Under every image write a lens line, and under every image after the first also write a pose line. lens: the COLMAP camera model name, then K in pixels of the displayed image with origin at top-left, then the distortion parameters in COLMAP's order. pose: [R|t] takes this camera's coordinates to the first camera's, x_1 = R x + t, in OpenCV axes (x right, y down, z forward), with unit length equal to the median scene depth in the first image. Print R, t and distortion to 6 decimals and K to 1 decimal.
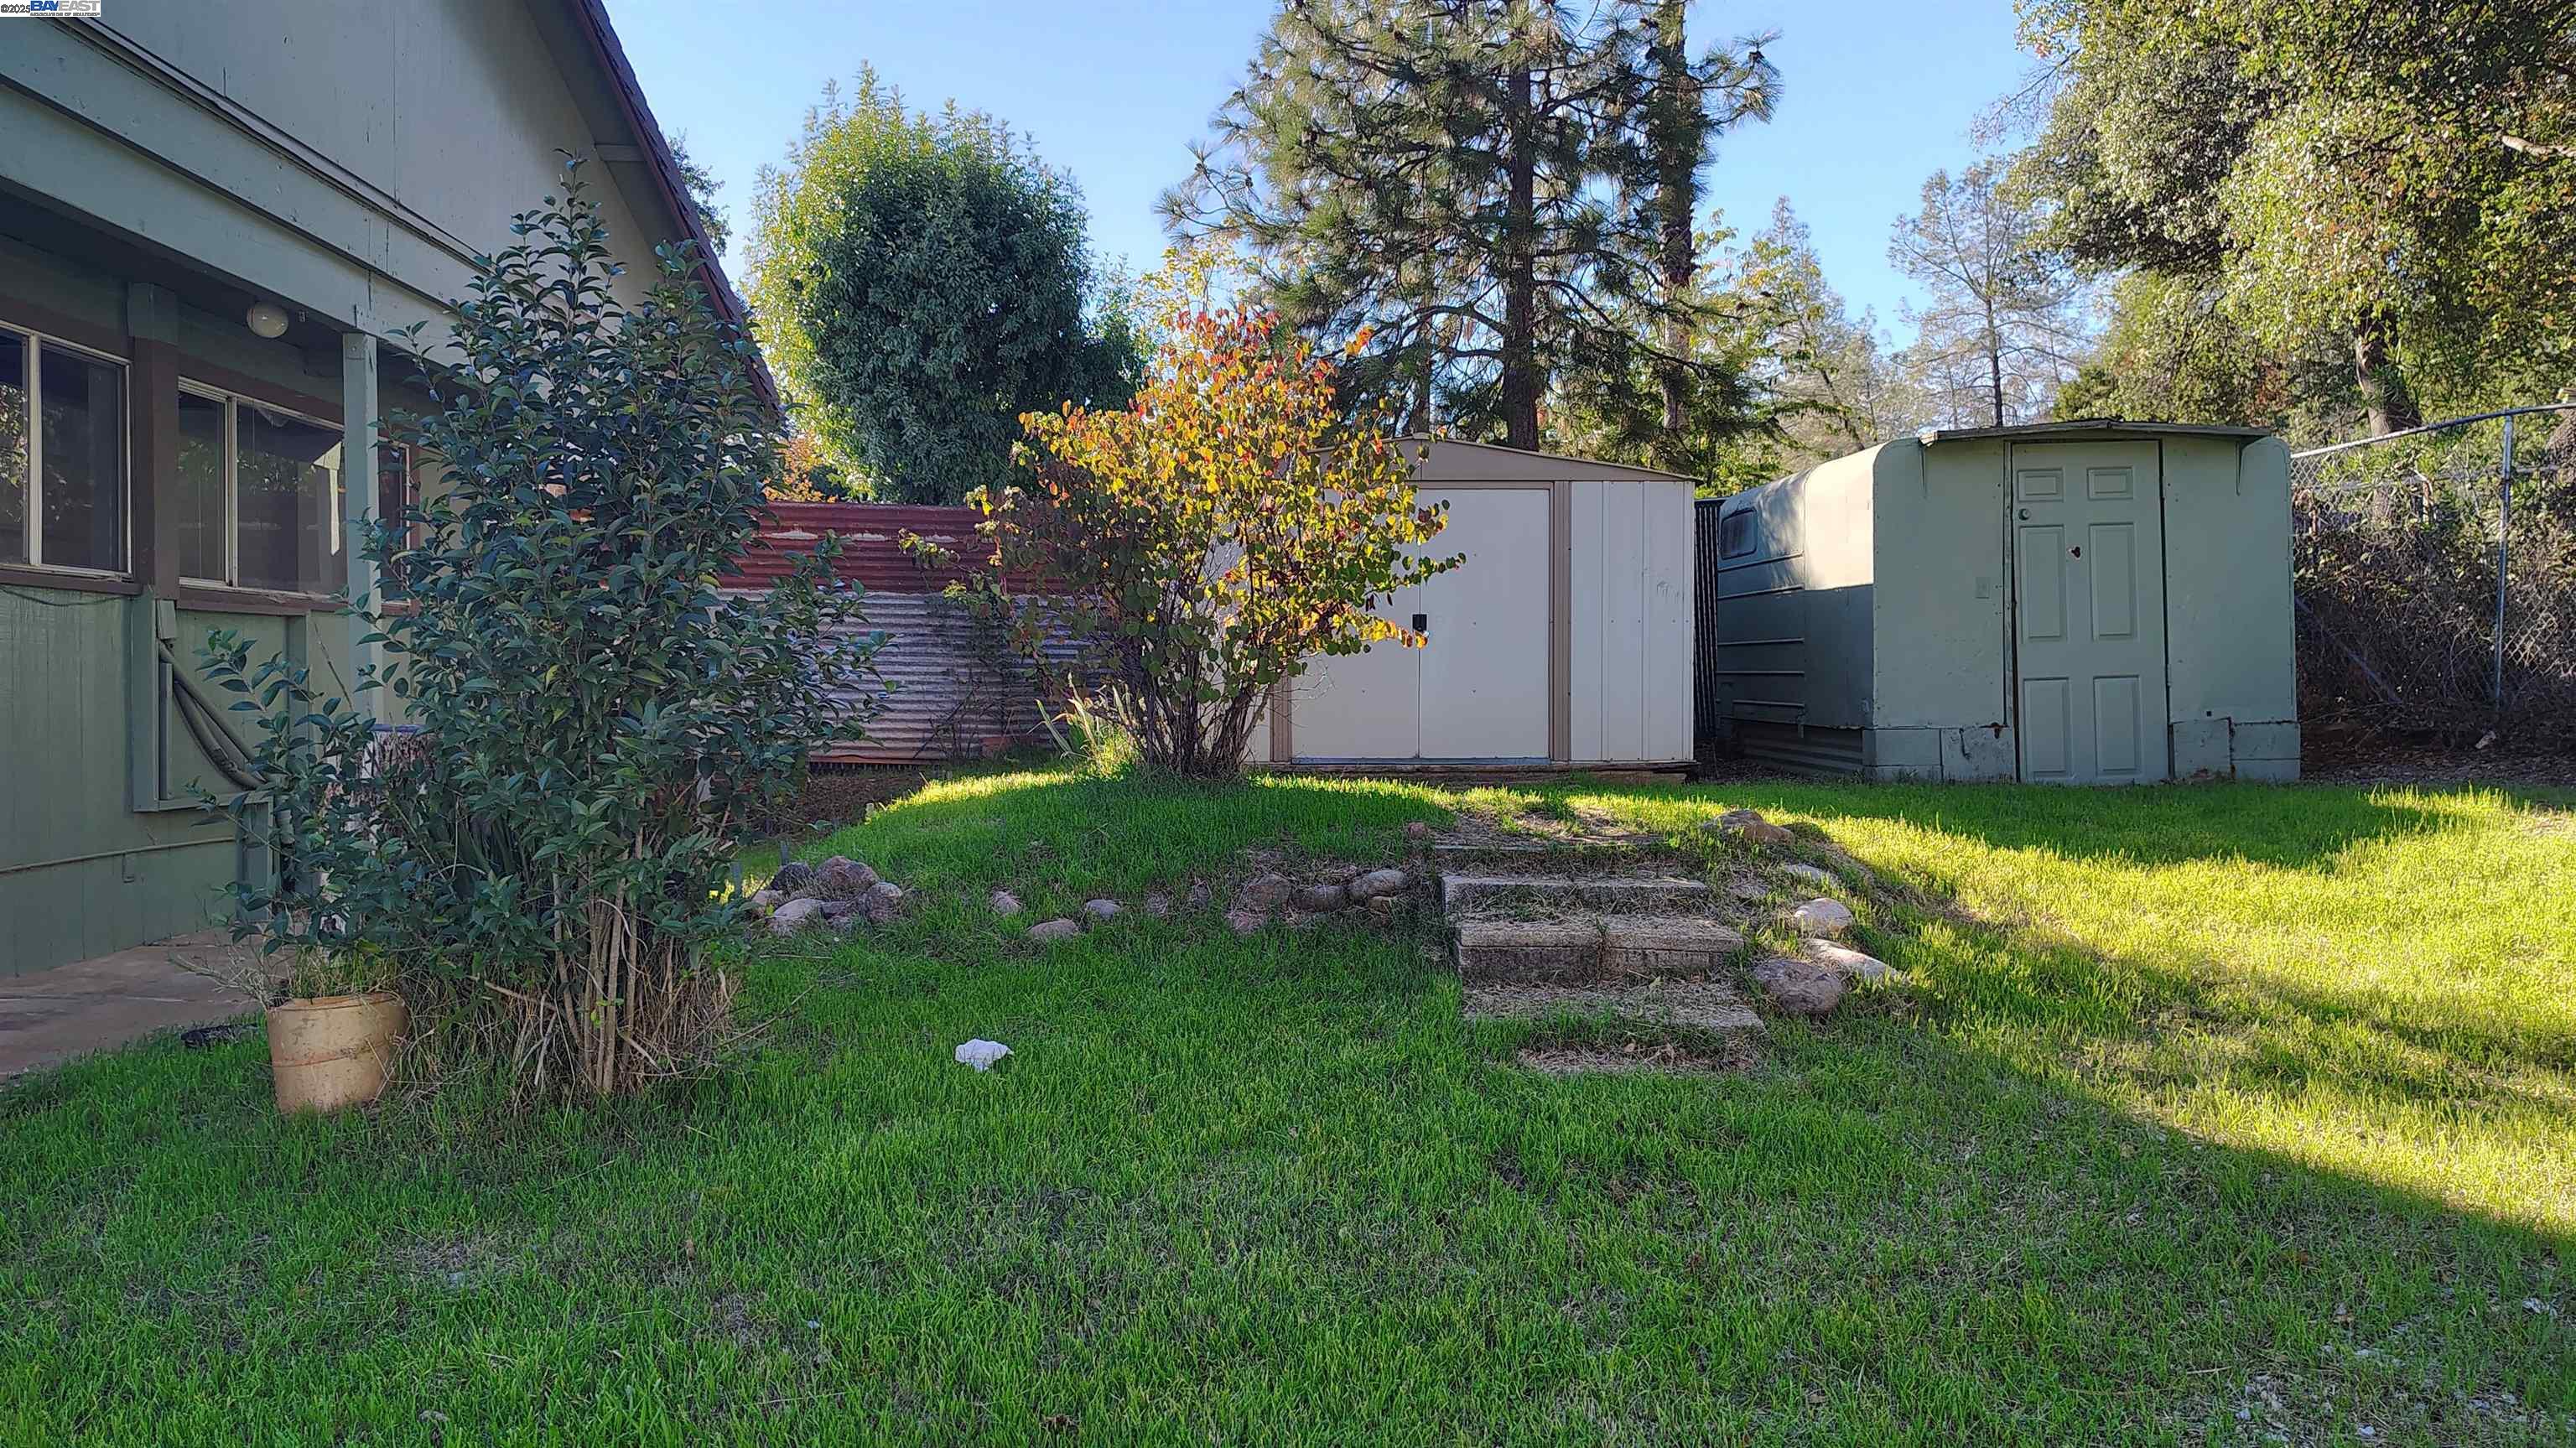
lens RADIAL K [[1774.6, 0, 1288.0], [0, 1774.6, 724.0], [0, 0, 1]] dist [0.047322, -0.063051]
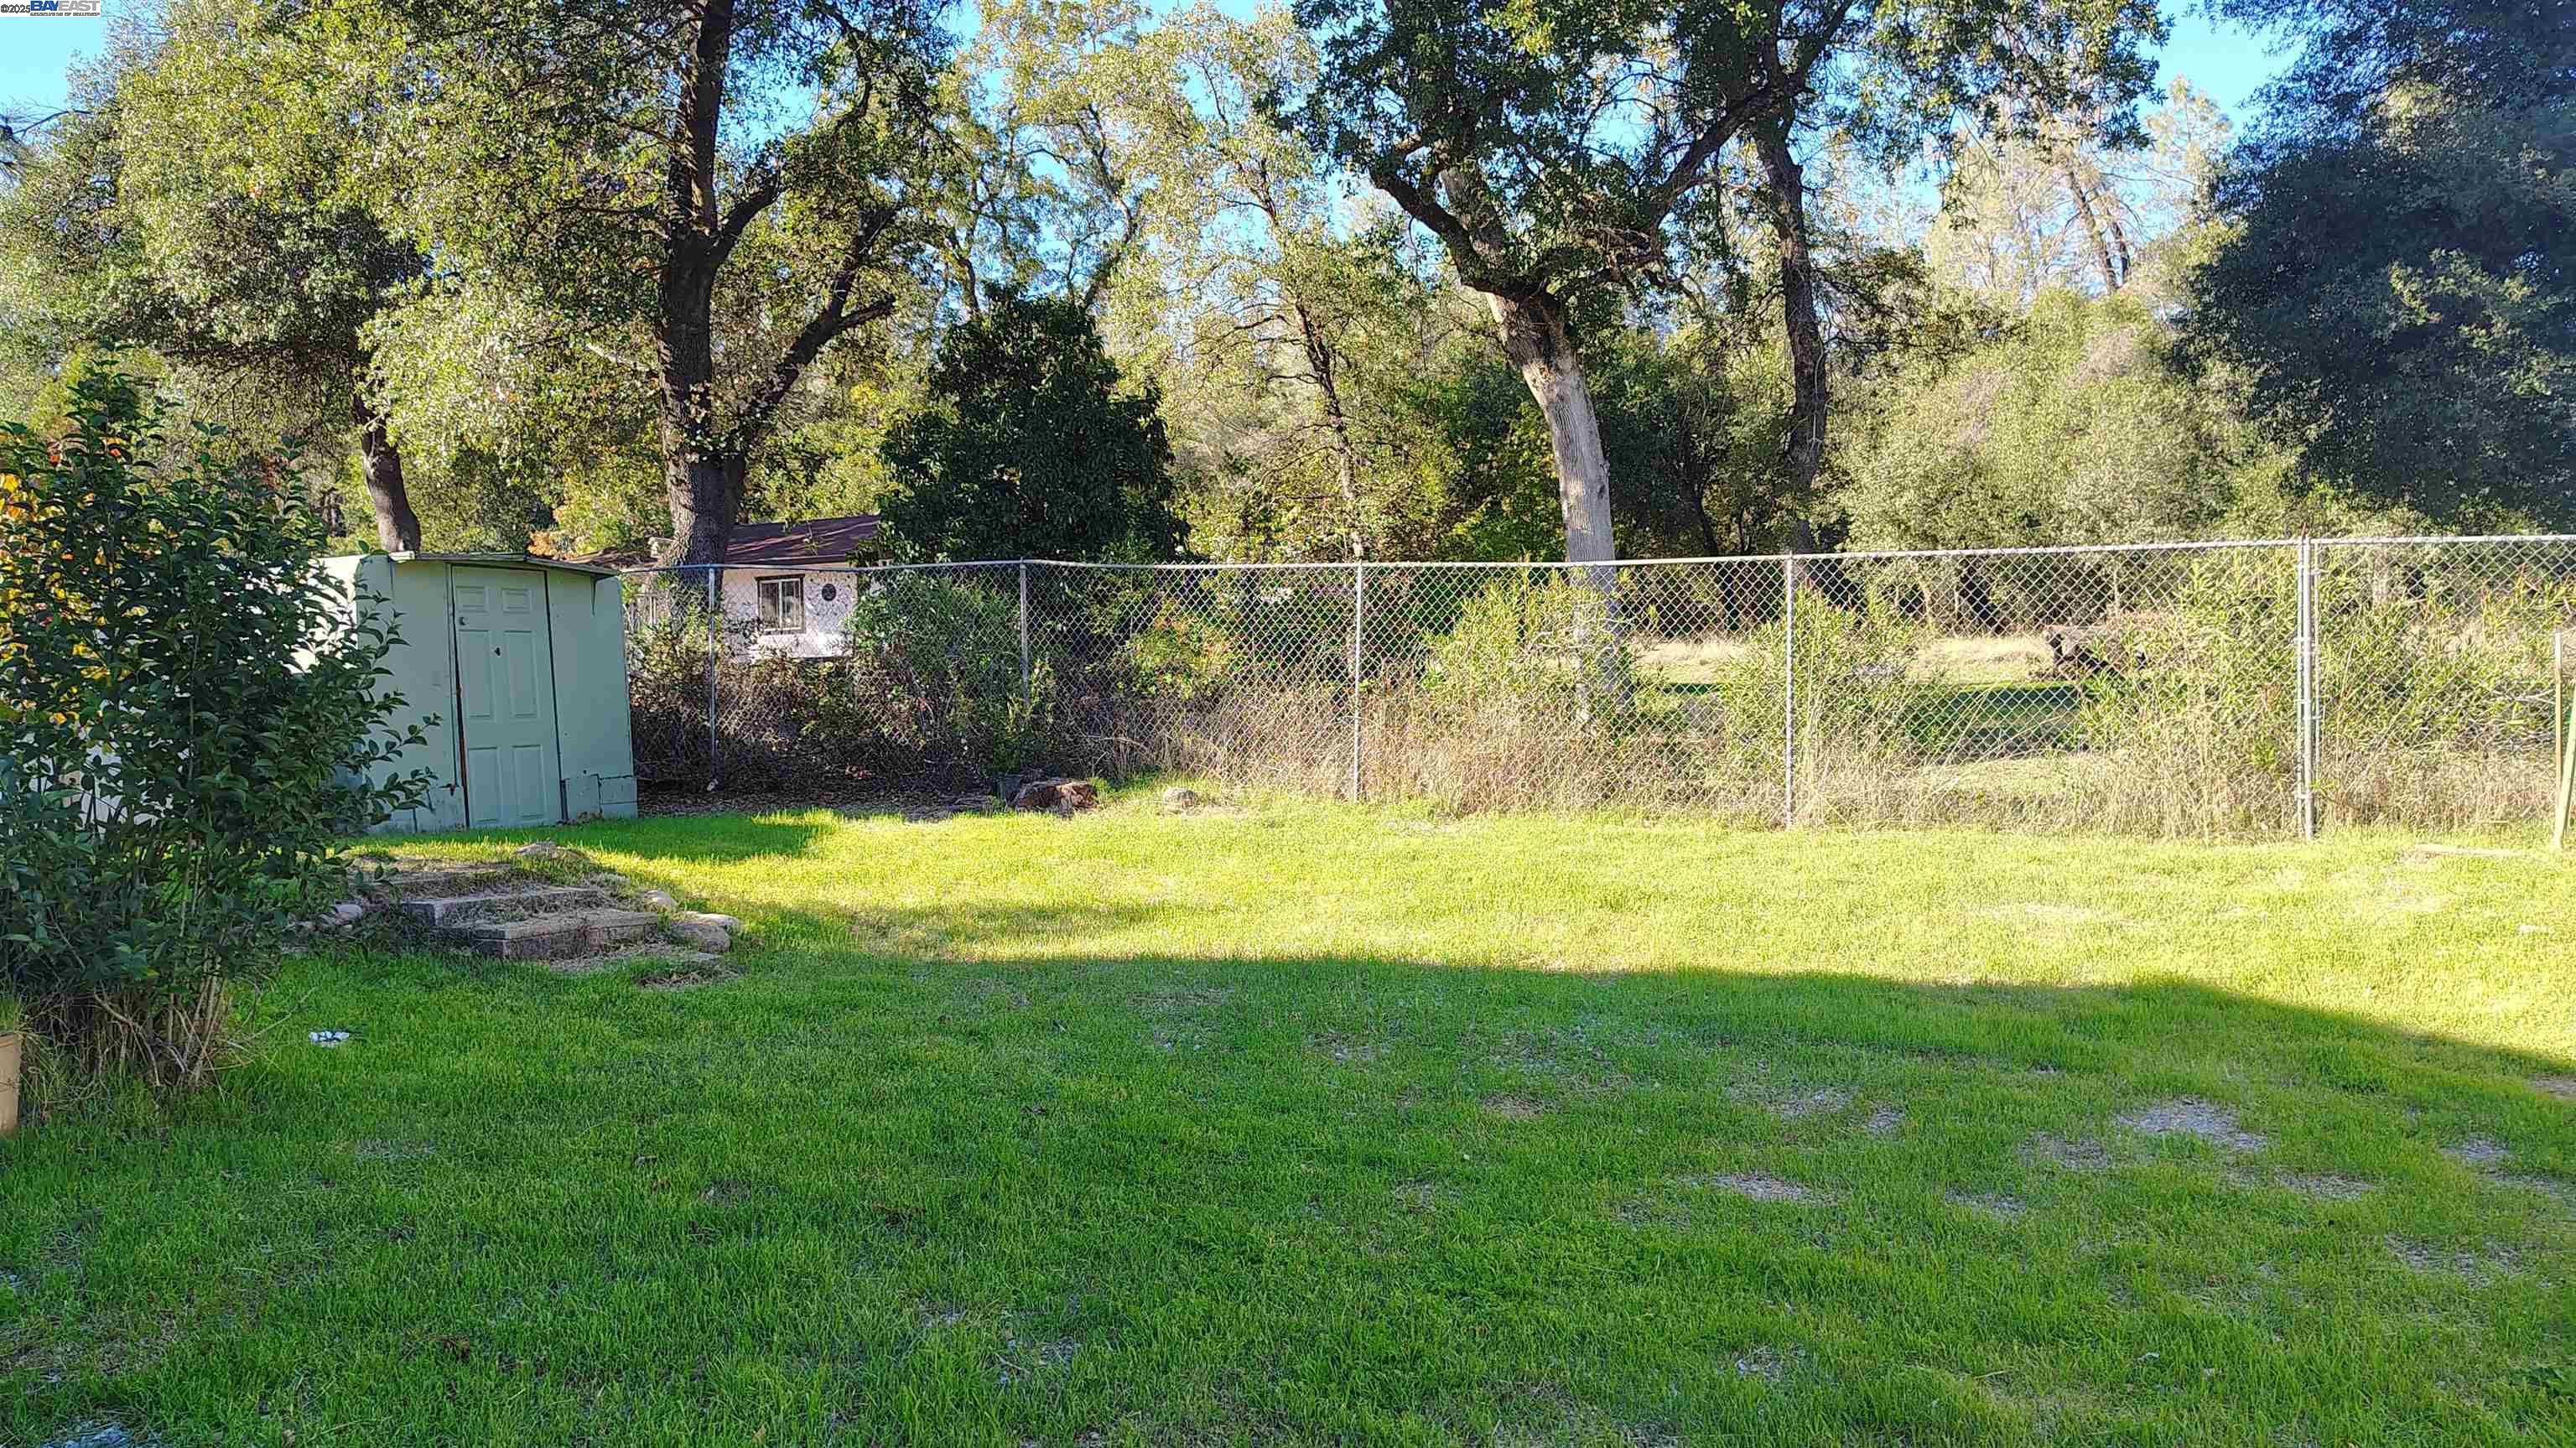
lens RADIAL K [[1774.6, 0, 1288.0], [0, 1774.6, 724.0], [0, 0, 1]] dist [0.047322, -0.063051]
pose [[0.452208, -0.003871, 0.891904, -0.469336], [0.039658, 0.999089, -0.015771, 0.000695], [-0.891030, 0.042503, 0.451950, -0.109434]]
